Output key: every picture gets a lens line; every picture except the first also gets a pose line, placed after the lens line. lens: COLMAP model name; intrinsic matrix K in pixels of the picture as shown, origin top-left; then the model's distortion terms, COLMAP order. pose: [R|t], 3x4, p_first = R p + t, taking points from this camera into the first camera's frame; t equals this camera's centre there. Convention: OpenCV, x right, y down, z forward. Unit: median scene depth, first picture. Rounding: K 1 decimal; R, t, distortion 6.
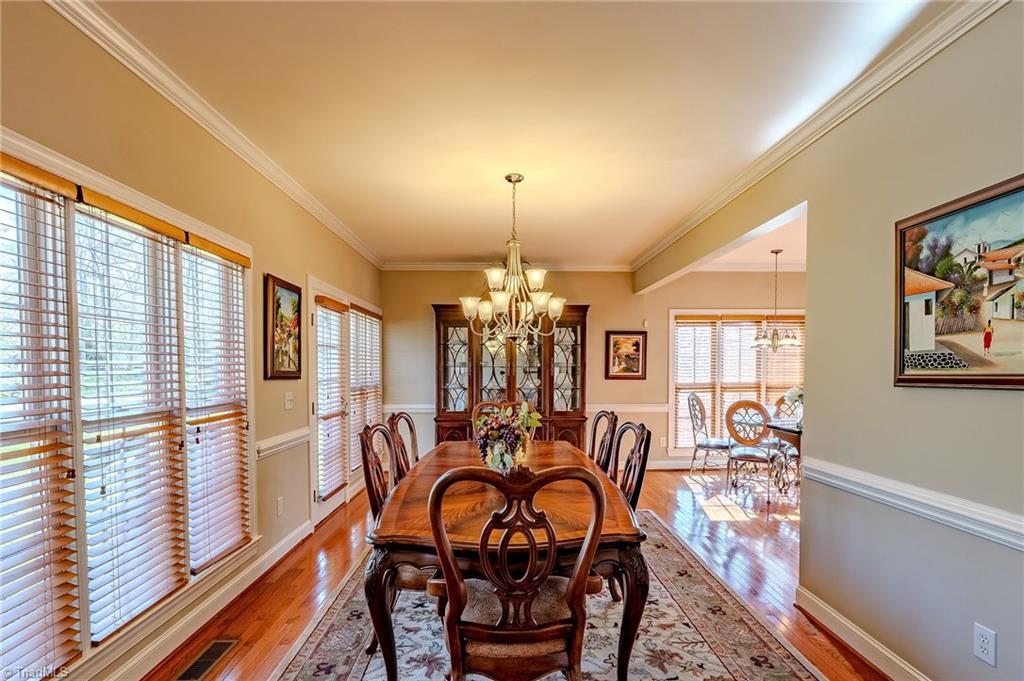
lens RADIAL K [[476.0, 0, 512.4], [0, 476.0, 364.8], [0, 0, 1]] dist [-0.001327, -0.000155]
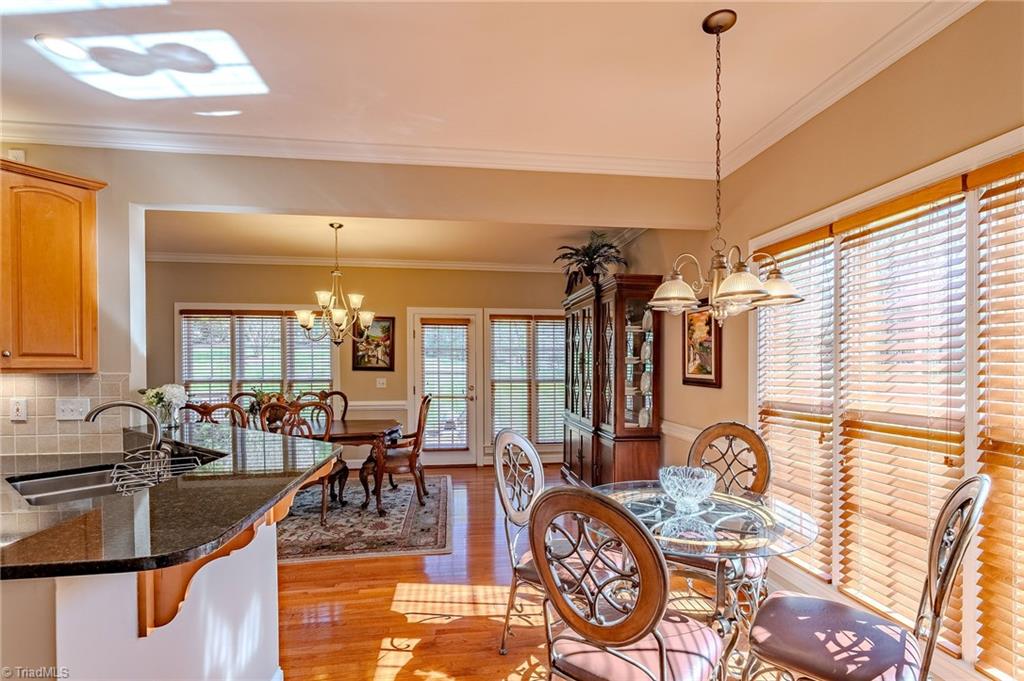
lens RADIAL K [[484.7, 0, 512.0], [0, 484.7, 364.2], [0, 0, 1]] dist [-0.000299, -0.000044]
pose [[0.102114, 0.004974, -0.994760, 0.782875], [0.011827, 0.999911, 0.006214, -0.001137], [0.994702, -0.012399, 0.102046, 0.721980]]
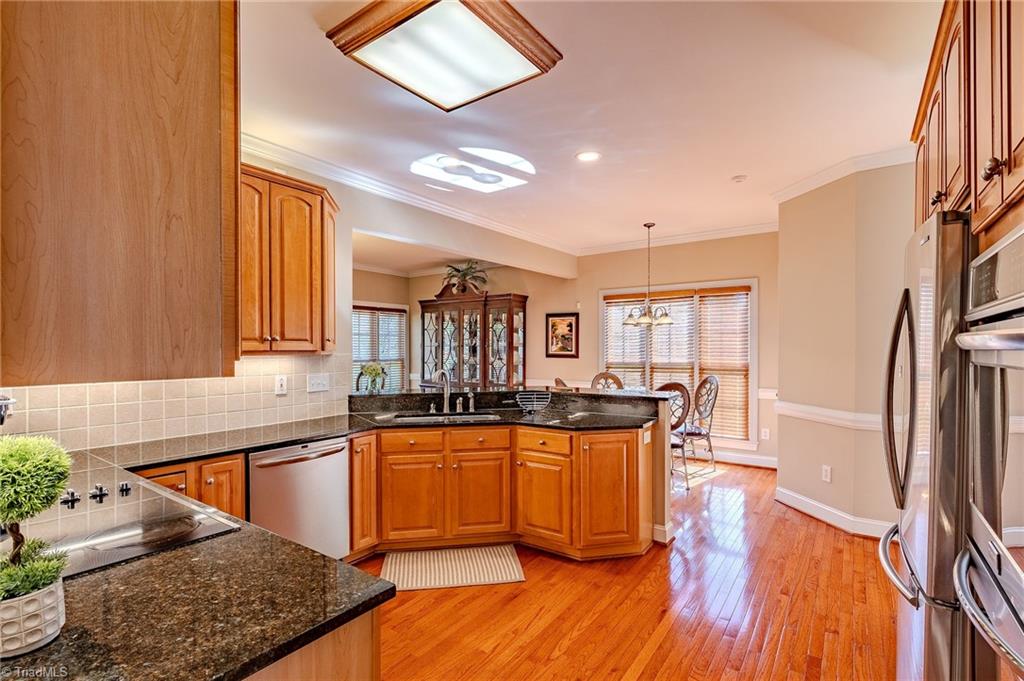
lens RADIAL K [[477.0, 0, 512.0], [0, 477.0, 340.5], [0, 0, 1]] dist [0.000496, -0.000054]
pose [[0.791539, -0.006564, -0.611083, 0.815395], [0.007896, 0.999969, -0.000514, -0.008854], [0.611067, -0.004418, 0.791567, 0.065897]]
